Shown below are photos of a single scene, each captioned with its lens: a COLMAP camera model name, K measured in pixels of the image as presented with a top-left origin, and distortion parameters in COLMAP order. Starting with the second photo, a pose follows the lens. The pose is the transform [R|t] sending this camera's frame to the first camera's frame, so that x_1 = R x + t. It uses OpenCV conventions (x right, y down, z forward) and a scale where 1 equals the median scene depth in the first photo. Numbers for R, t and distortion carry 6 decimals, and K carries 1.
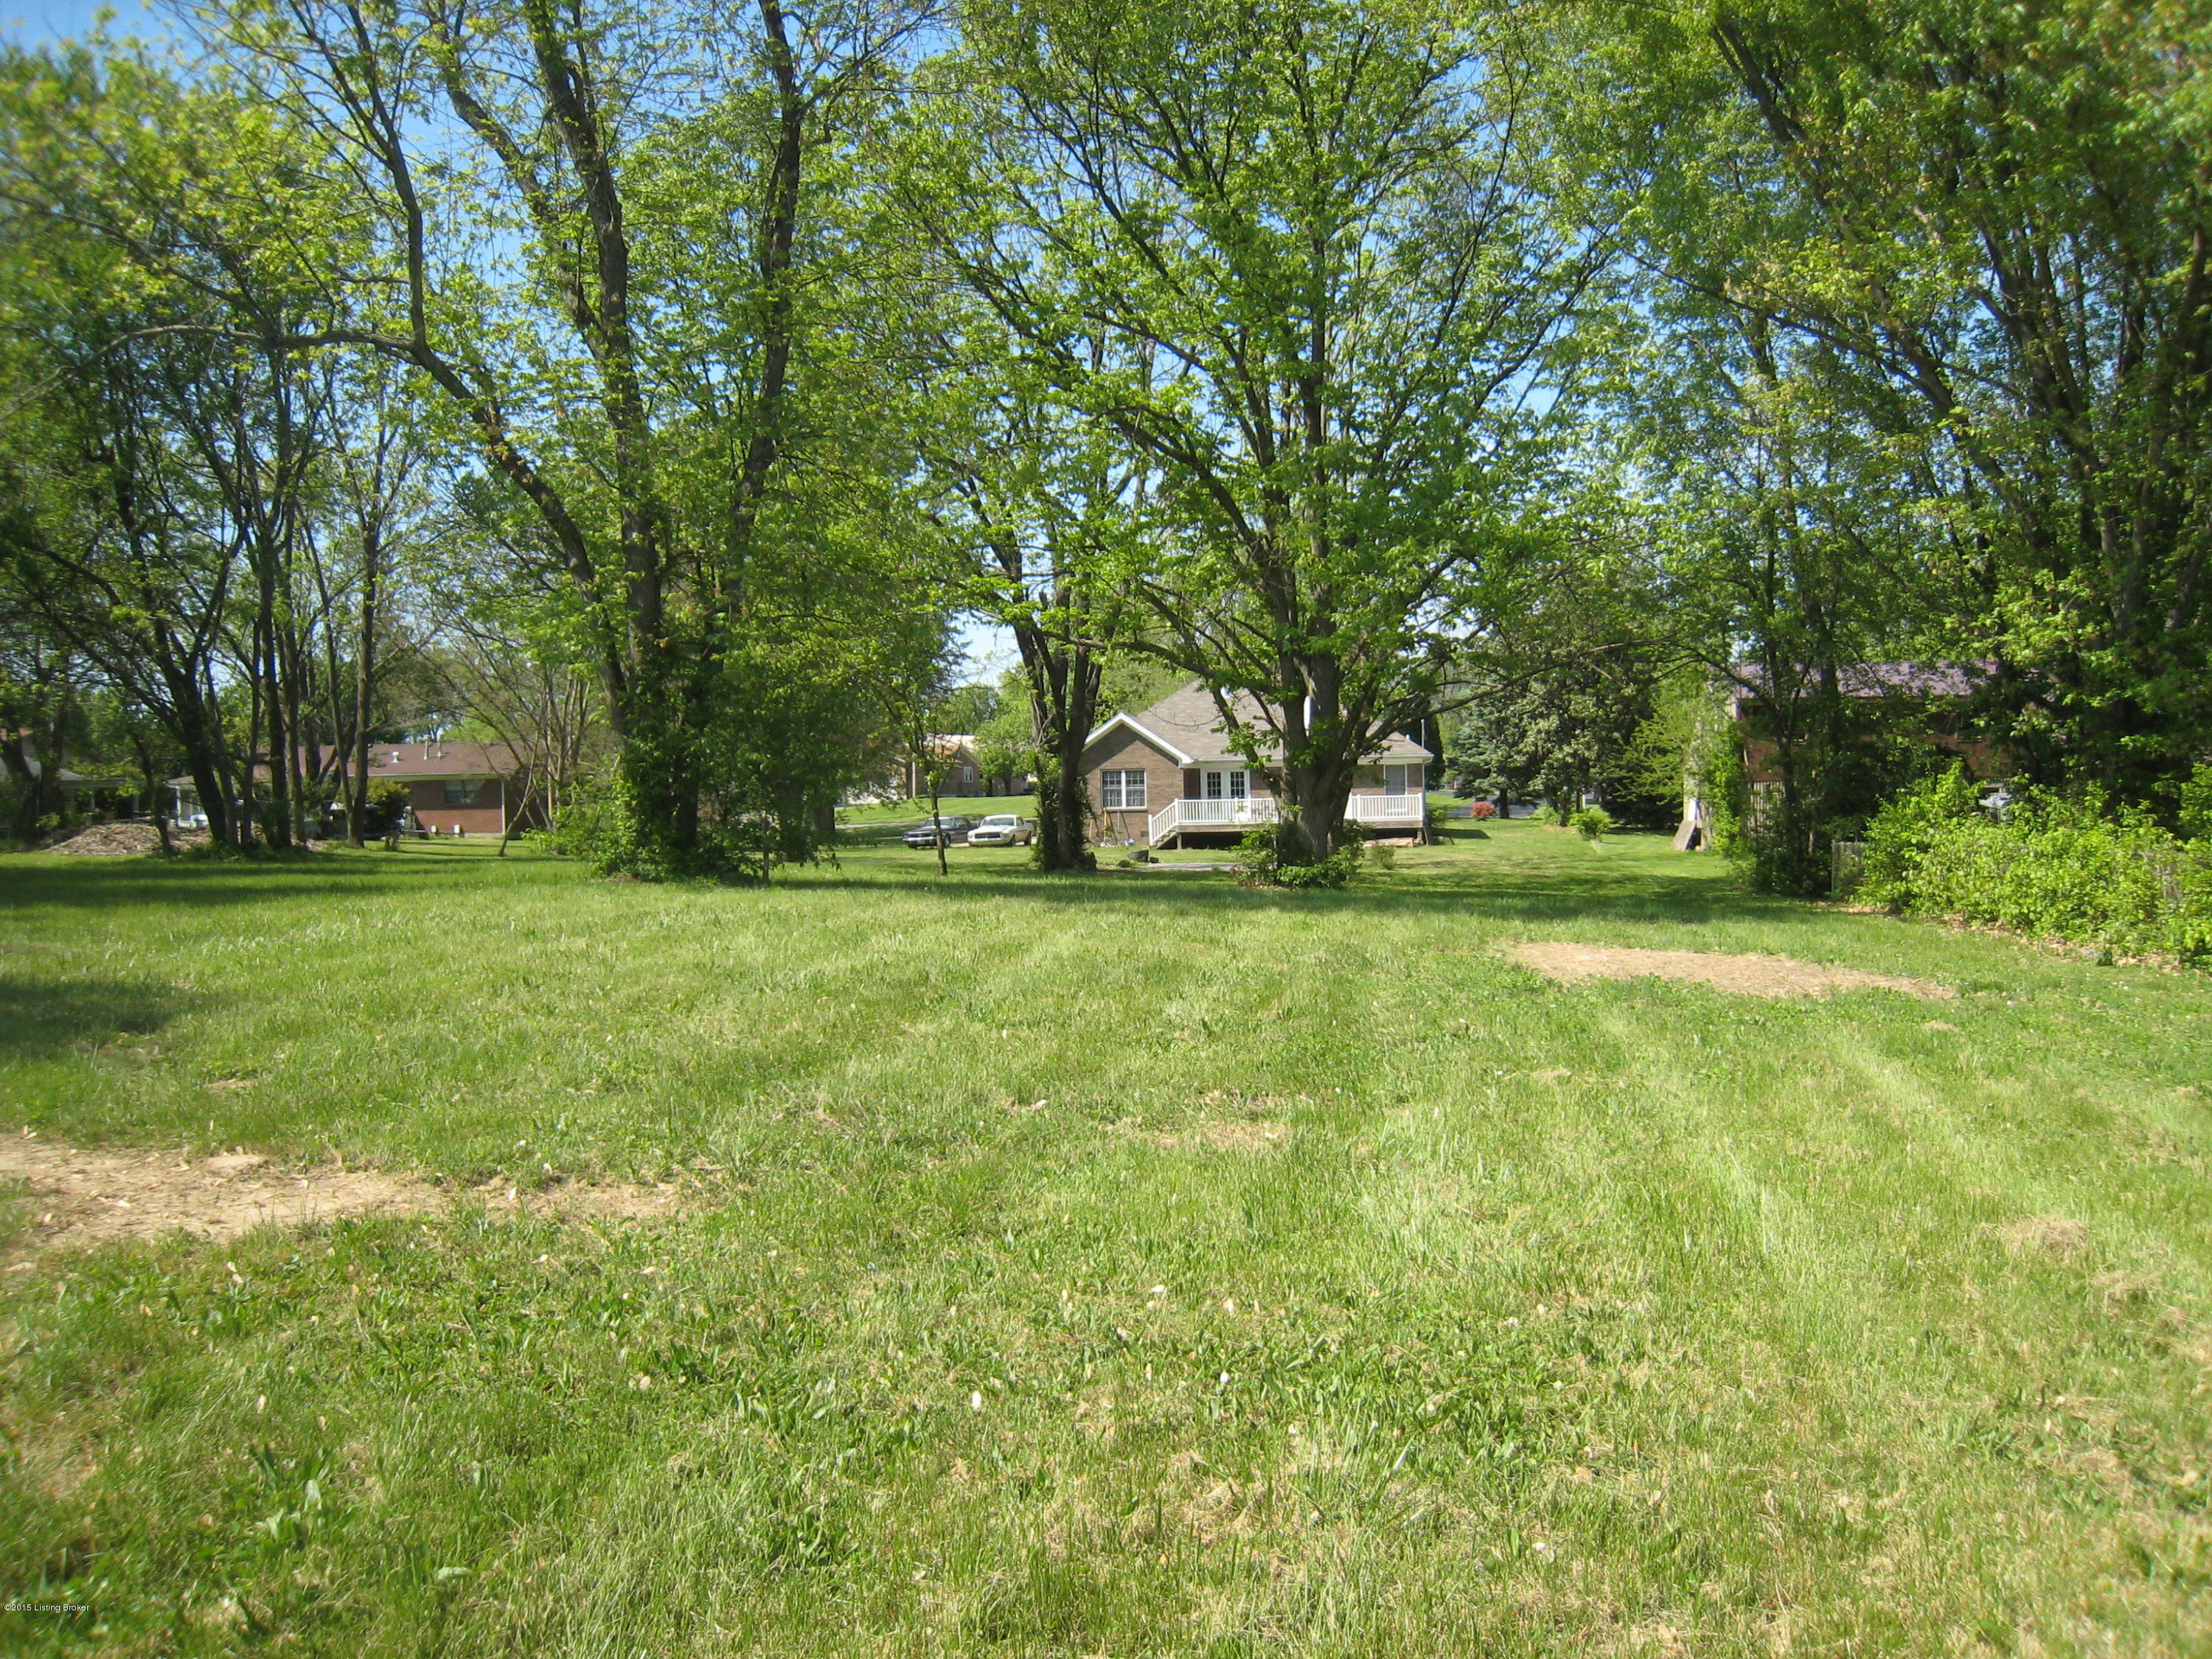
lens RADIAL K [[1789.0, 0, 1106.0], [0, 1789.0, 829.5], [0, 0, 1]] dist [-0.000678, -0.000075]
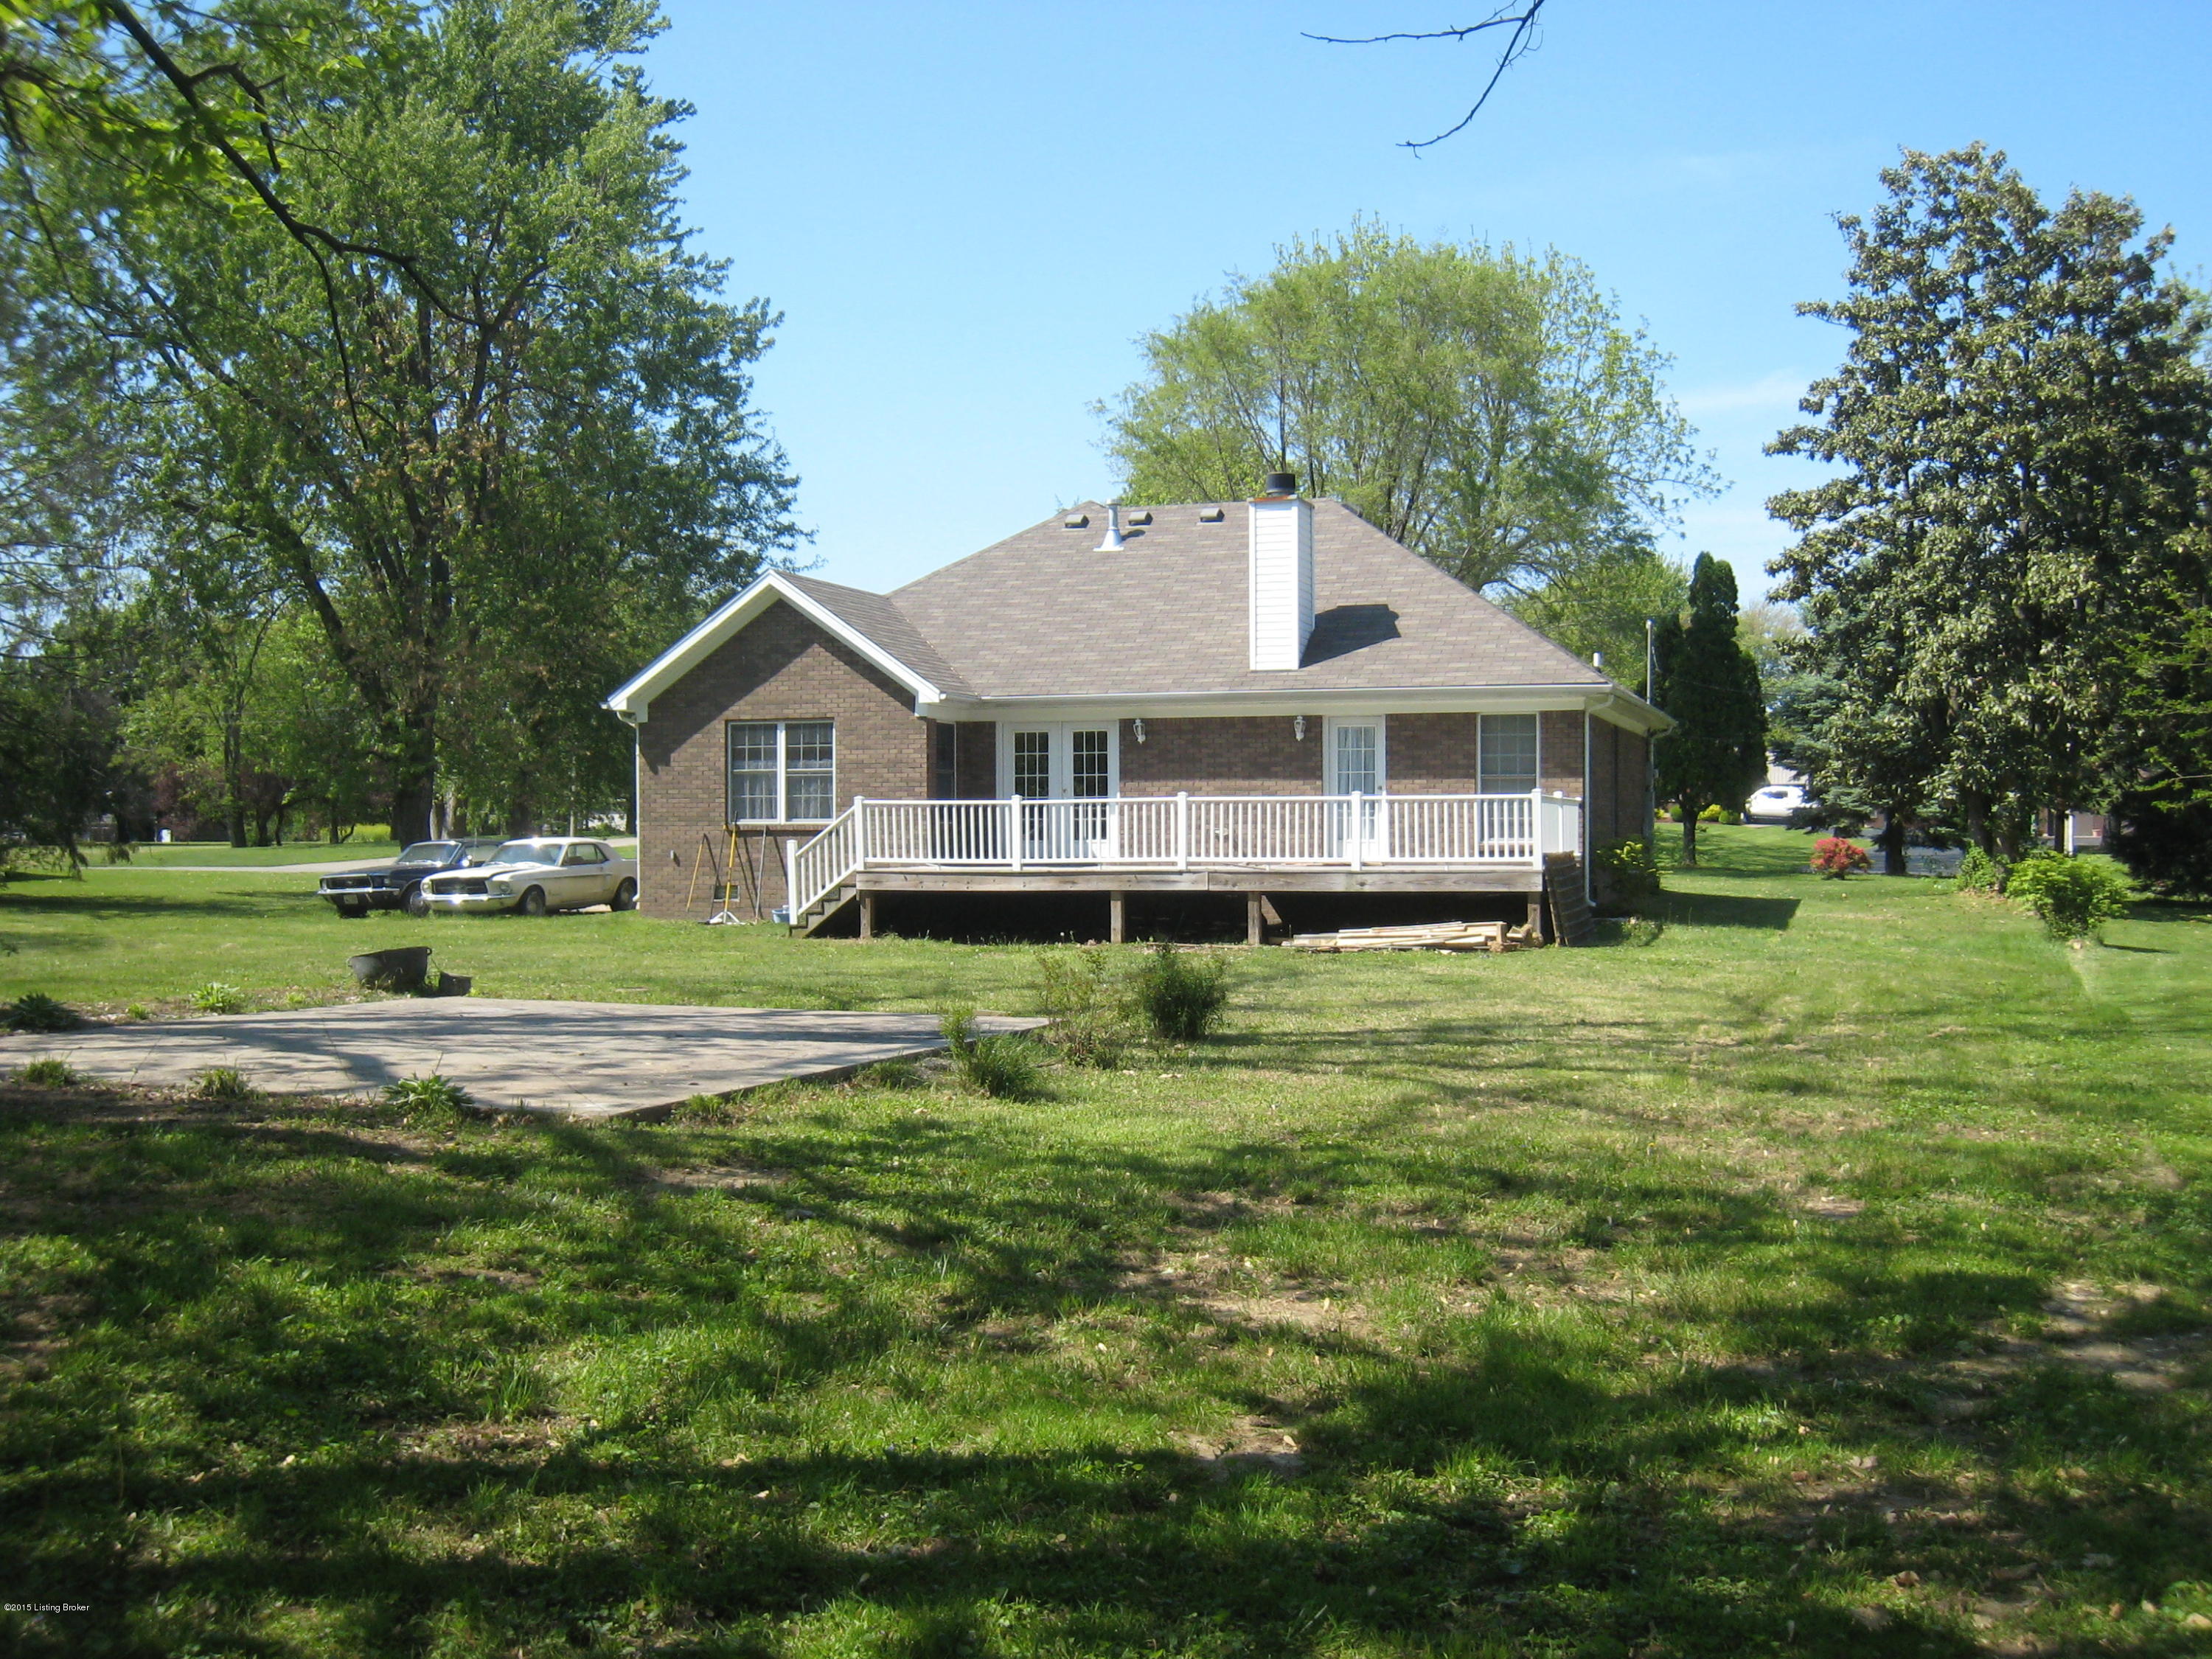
lens RADIAL K [[2178.1, 0, 1106.0], [0, 2178.1, 829.5], [0, 0, 1]] dist [-0.128965, -0.001168]
pose [[0.983769, 0.017434, -0.178591, 0.159108], [-0.021784, 0.999511, -0.022424, -0.001737], [0.178113, 0.025951, 0.983668, 0.559727]]
